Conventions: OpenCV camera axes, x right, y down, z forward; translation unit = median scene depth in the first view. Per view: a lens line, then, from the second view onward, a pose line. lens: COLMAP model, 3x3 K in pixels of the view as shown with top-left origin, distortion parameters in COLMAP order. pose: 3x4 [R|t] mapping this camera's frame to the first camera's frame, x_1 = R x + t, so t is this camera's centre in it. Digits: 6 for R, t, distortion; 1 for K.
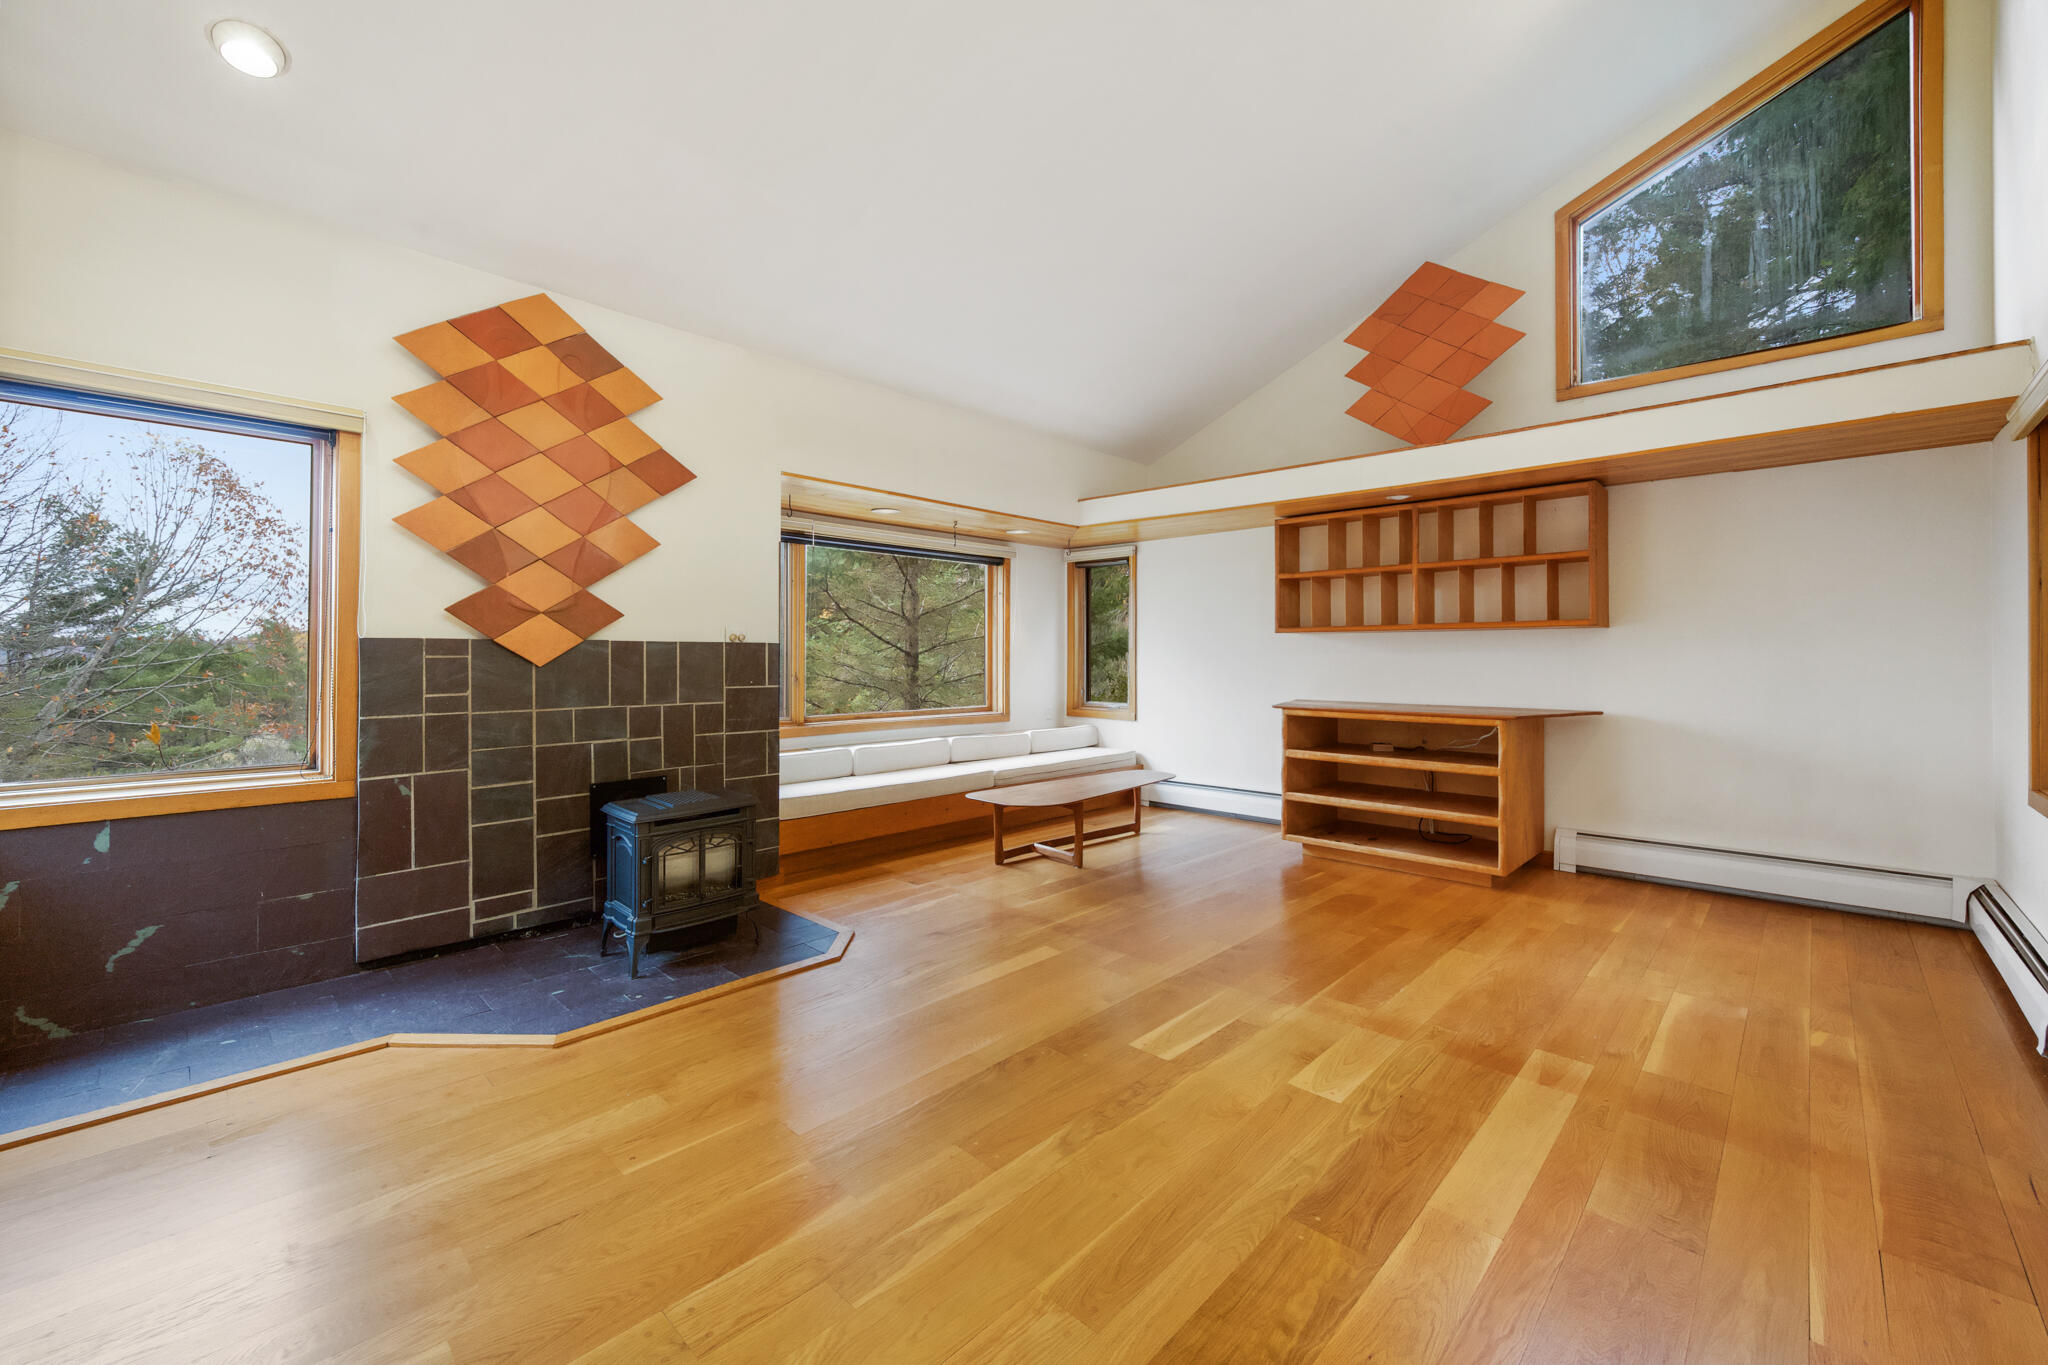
lens RADIAL K [[821.5, 0, 1030.9], [0, 821.5, 648.3], [0, 0, 1]] dist [-0.000992, -0.000258]
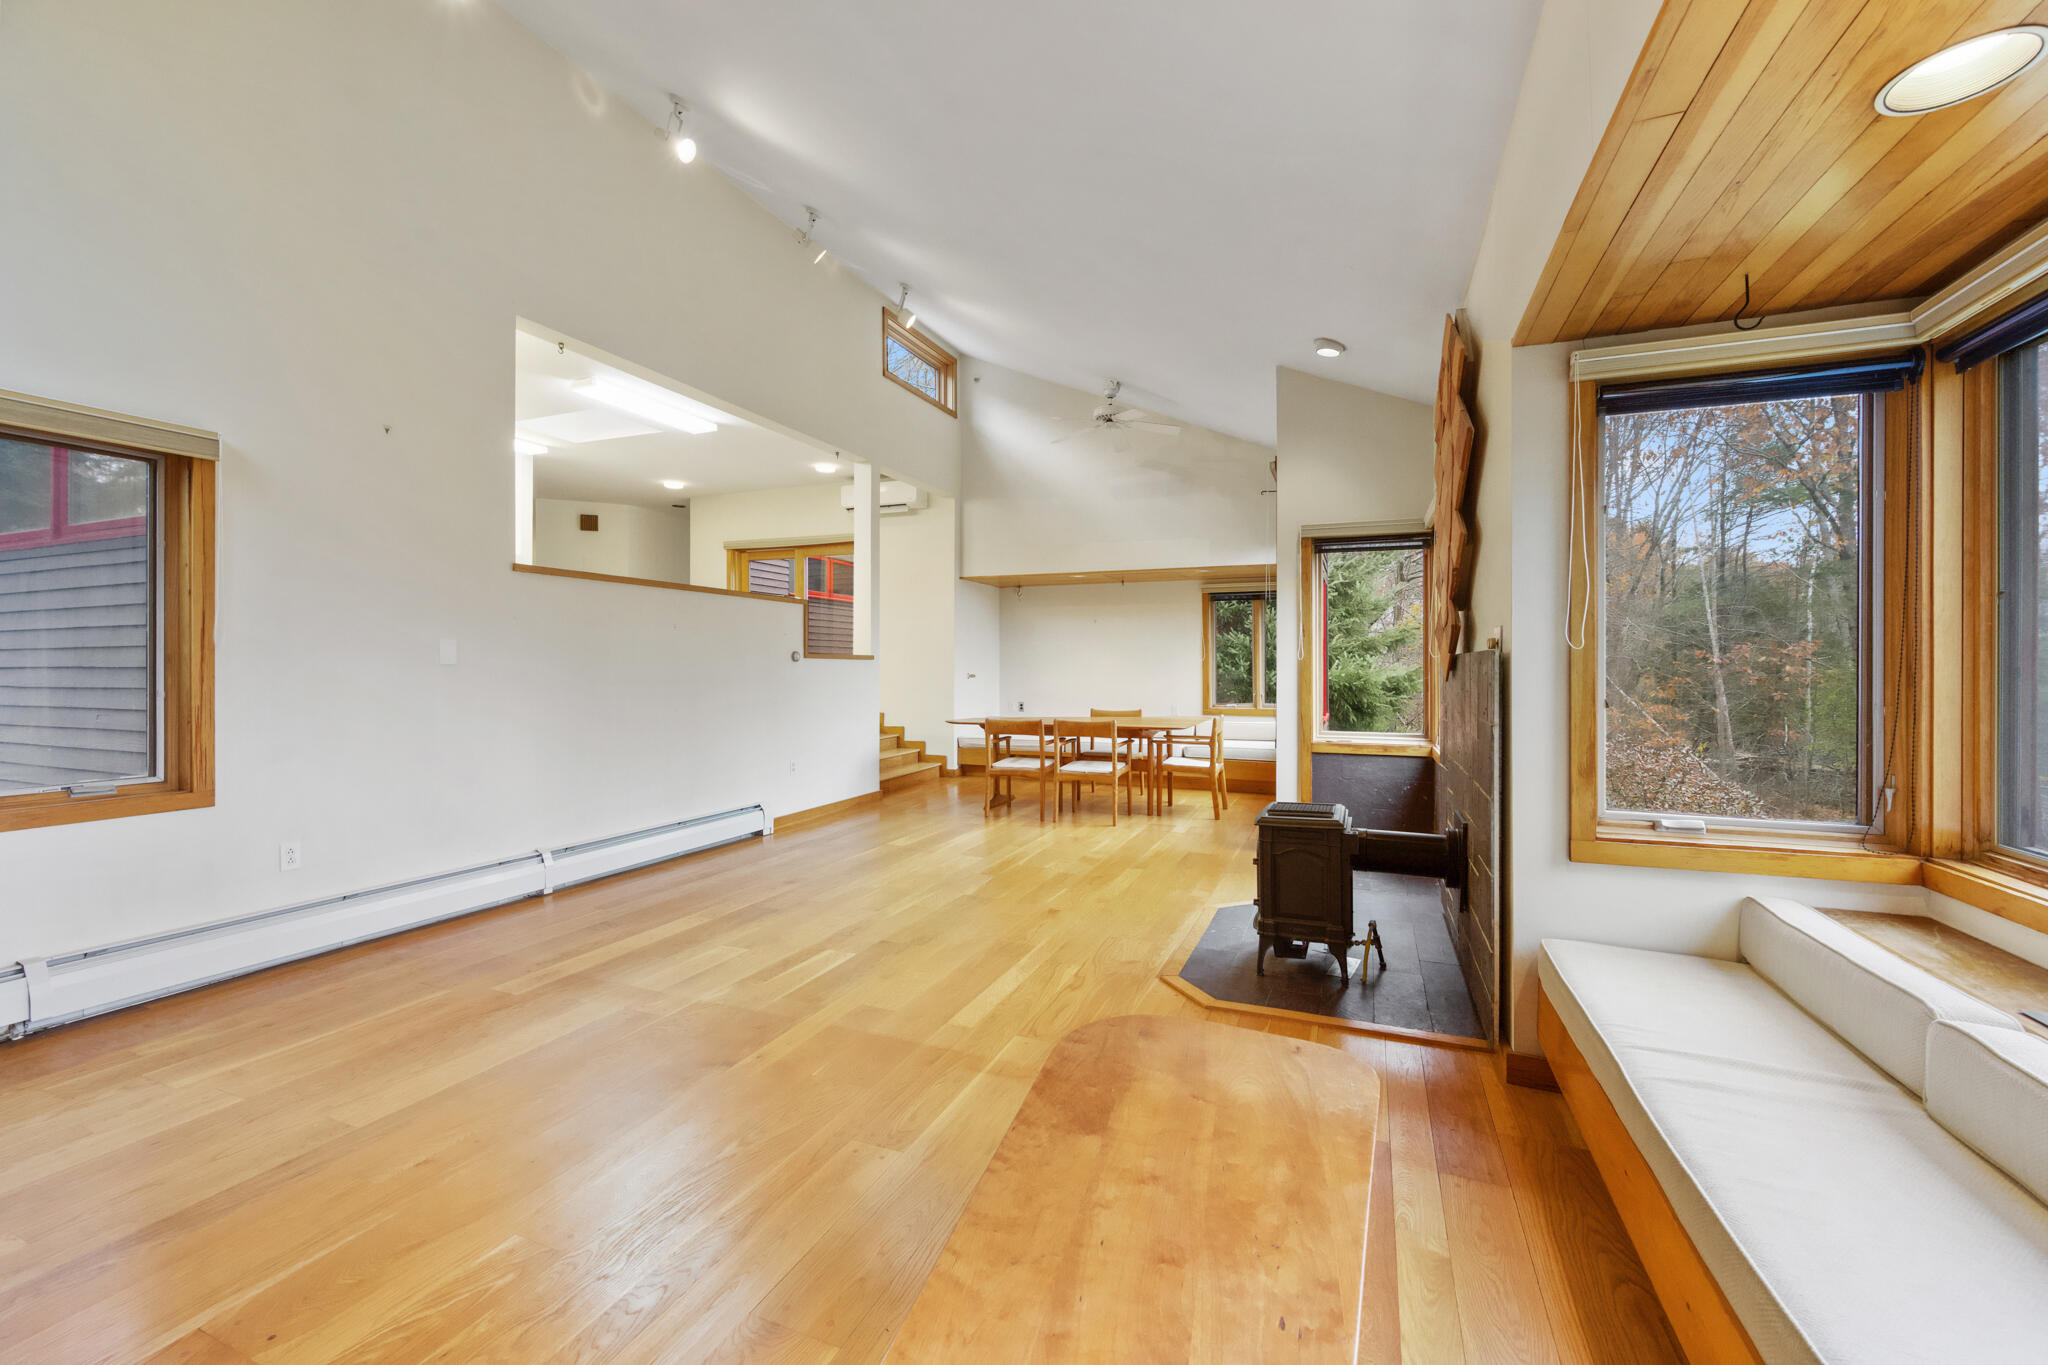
lens RADIAL K [[821.5, 0, 1020.7], [0, 821.5, 661.6], [0, 0, 1]] dist [-0.000992, -0.000258]
pose [[-0.935744, -0.005212, -0.352642, 0.248824], [-0.000871, 0.999922, -0.012468, 0.008799], [0.352679, -0.011360, -0.935675, 1.699177]]
